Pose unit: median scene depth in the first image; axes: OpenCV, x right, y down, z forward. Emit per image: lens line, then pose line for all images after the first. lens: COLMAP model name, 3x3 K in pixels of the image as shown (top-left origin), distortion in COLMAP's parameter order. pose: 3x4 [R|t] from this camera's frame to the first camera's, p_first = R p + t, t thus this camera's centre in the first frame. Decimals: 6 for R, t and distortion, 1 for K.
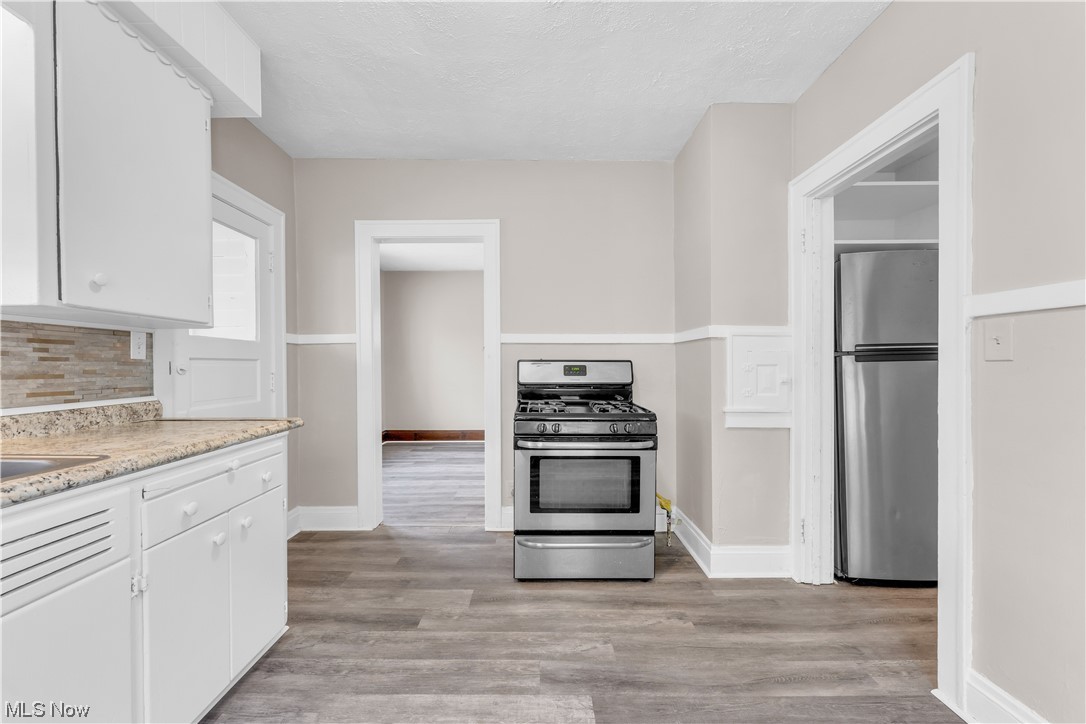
lens RADIAL K [[439.6, 0, 539.3], [0, 439.6, 367.7], [0, 0, 1]] dist [0.000709, -0.000209]
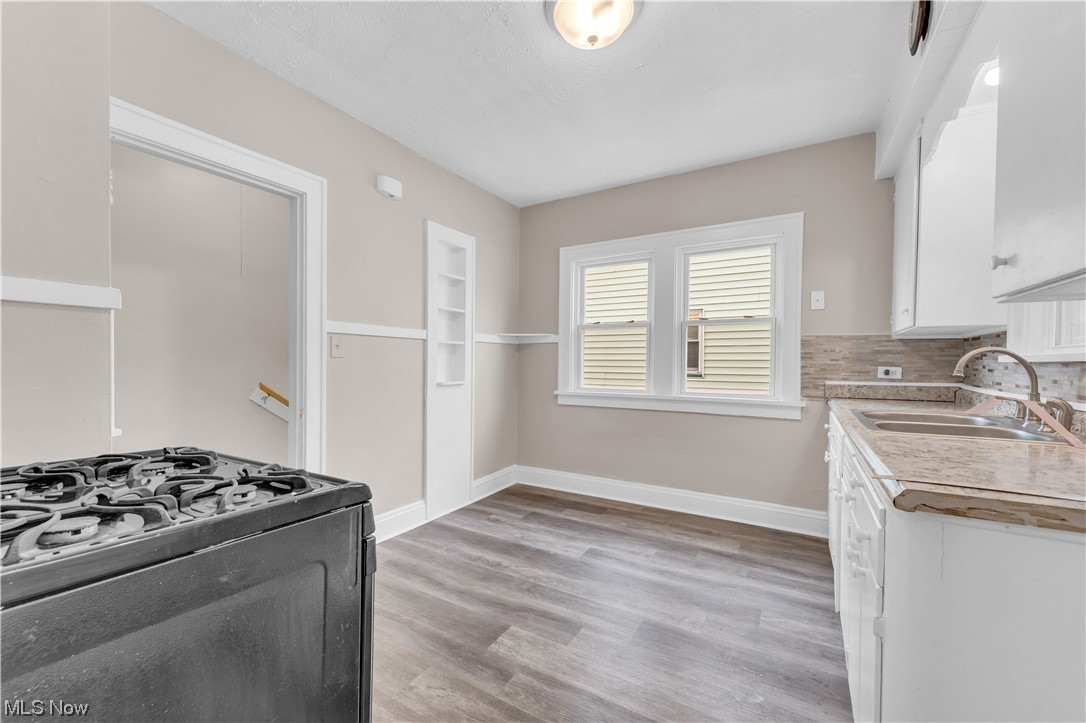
lens RADIAL K [[439.6, 0, 539.3], [0, 439.6, 367.2], [0, 0, 1]] dist [0.000709, -0.000209]
pose [[-0.858234, -0.005190, 0.513232, -0.560510], [0.004920, 0.999820, 0.018339, -0.002207], [-0.513234, 0.018264, -0.858054, 1.828750]]
